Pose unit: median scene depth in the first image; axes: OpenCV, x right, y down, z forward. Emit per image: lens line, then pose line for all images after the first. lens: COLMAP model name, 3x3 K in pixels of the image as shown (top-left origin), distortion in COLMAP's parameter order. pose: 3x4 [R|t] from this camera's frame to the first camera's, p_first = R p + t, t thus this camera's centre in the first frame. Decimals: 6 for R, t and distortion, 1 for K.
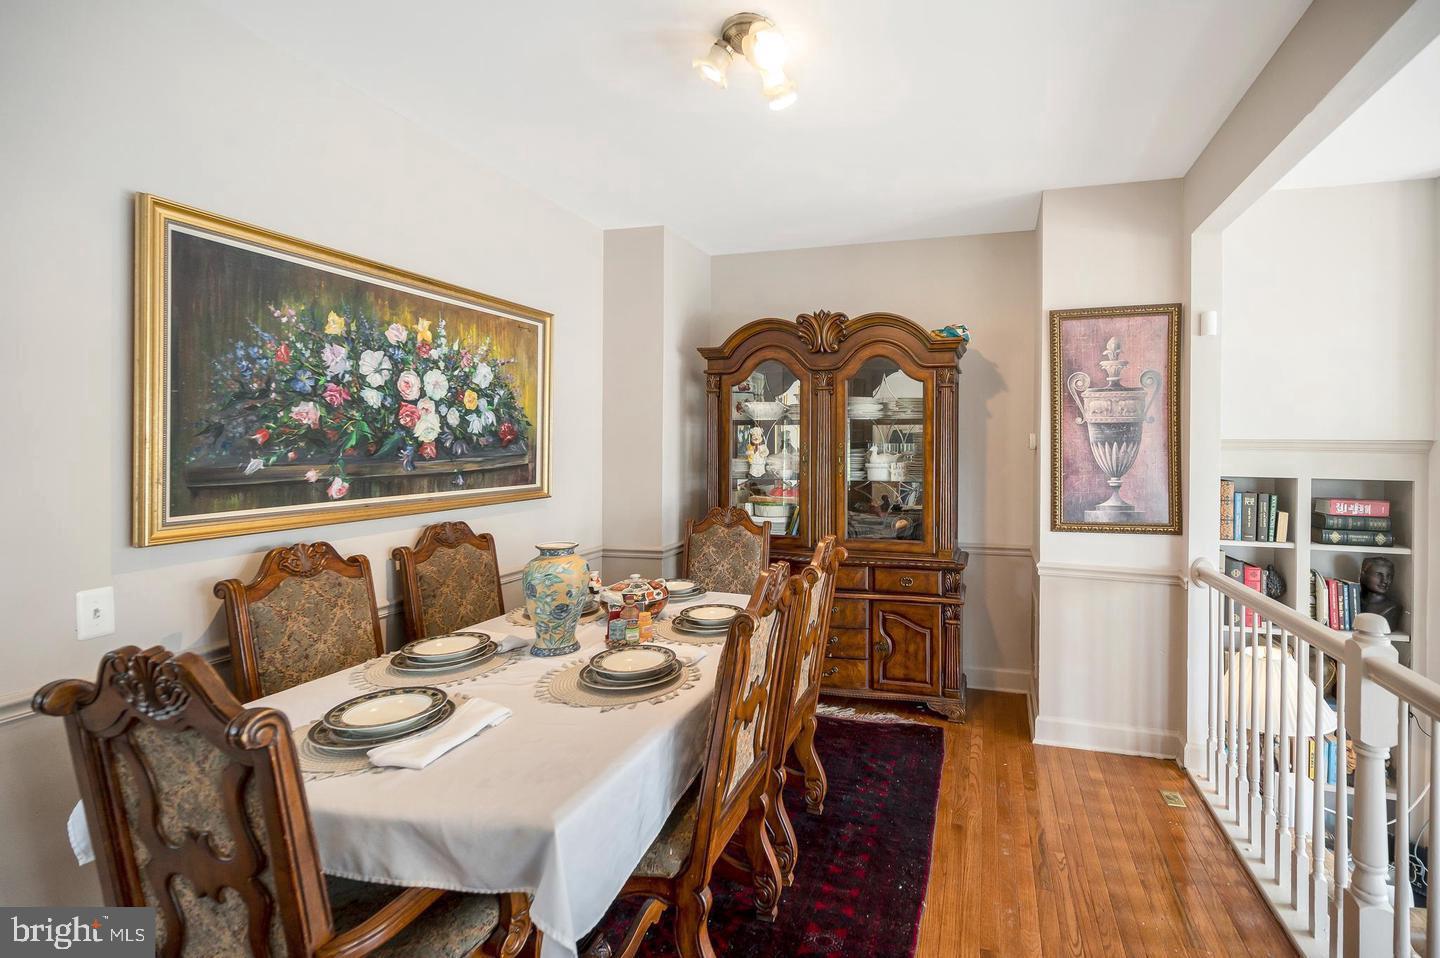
lens RADIAL K [[611.7, 0, 826.8], [0, 611.7, 443.8], [0, 0, 1]] dist [0.001576, -0.000657]
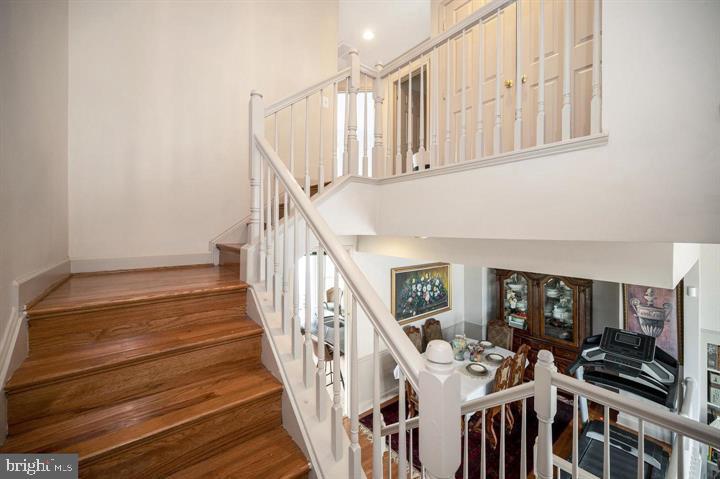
lens RADIAL K [[292.3, 0, 368.4], [0, 292.3, 227.4], [0, 0, 1]] dist [0.002694, -0.000856]
pose [[0.808968, -0.007251, -0.587807, 0.231217], [0.010718, 0.999940, 0.002416, -0.499048], [0.587754, -0.008255, 0.808997, -0.884888]]
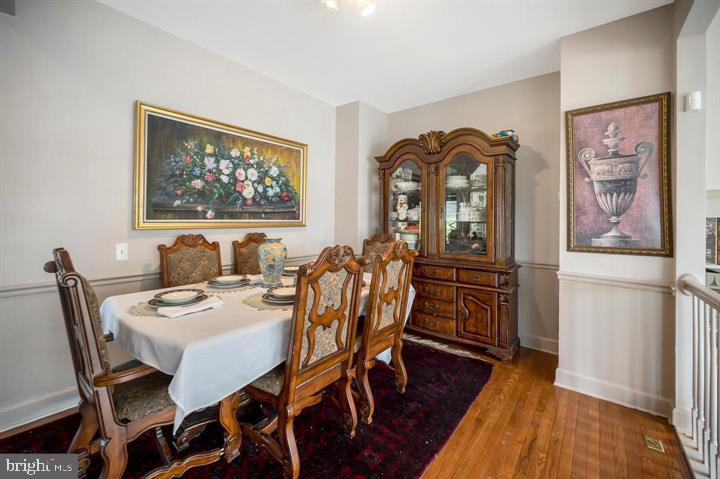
lens RADIAL K [[292.3, 0, 373.7], [0, 292.3, 215.7], [0, 0, 1]] dist [0.002694, -0.000856]
pose [[0.921679, 0.000234, -0.387953, 0.221406], [-0.005883, 0.999893, -0.013375, 0.070704], [0.387909, 0.014610, 0.921582, 0.125508]]
